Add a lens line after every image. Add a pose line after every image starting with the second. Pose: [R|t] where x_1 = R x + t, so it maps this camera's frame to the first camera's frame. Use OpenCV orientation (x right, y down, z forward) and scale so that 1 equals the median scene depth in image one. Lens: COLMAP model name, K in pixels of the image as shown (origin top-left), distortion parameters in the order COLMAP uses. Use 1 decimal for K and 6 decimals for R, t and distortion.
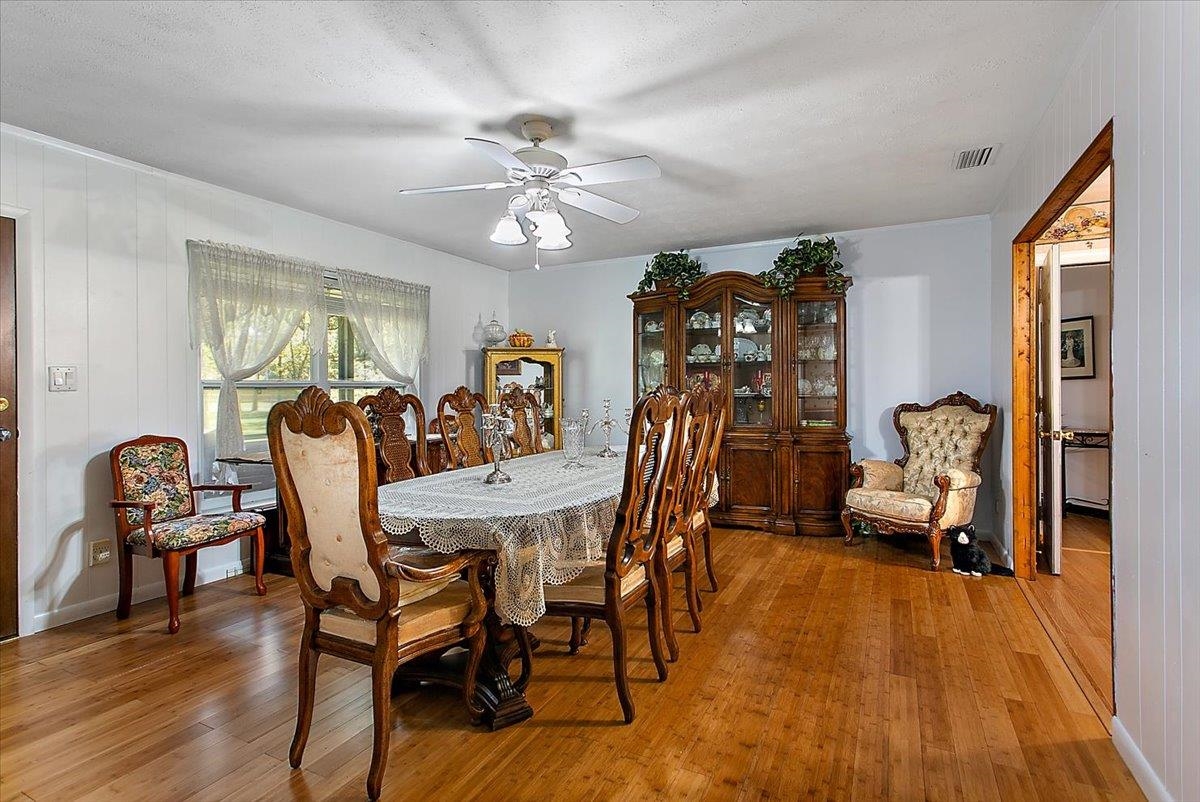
lens RADIAL K [[590.6, 0, 597.2], [0, 590.6, 391.0], [0, 0, 1]] dist [0.000421, 0.000164]
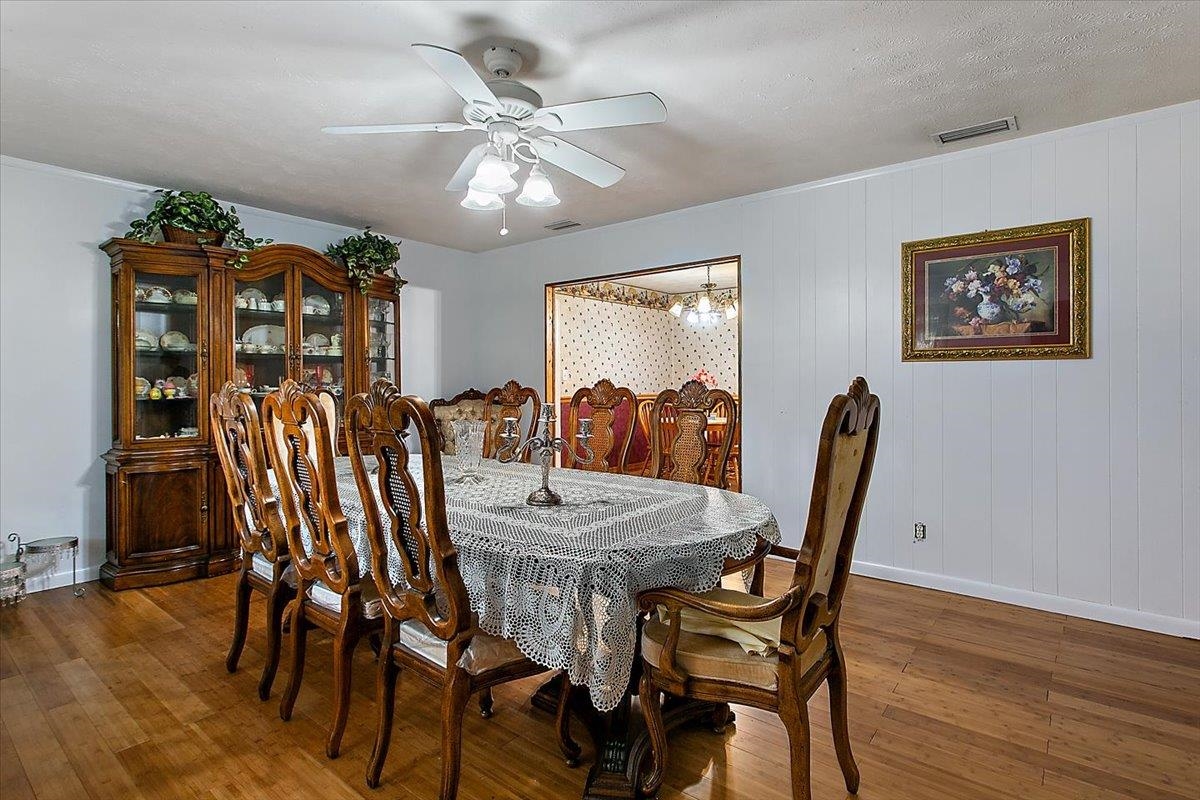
lens RADIAL K [[578.2, 0, 601.7], [0, 578.2, 395.3], [0, 0, 1]] dist [0.001365, 0.000647]
pose [[0.212356, -0.020480, 0.976978, -0.508567], [0.004622, 0.999790, 0.019953, -0.007008], [-0.977181, 0.000279, 0.212406, 0.429737]]
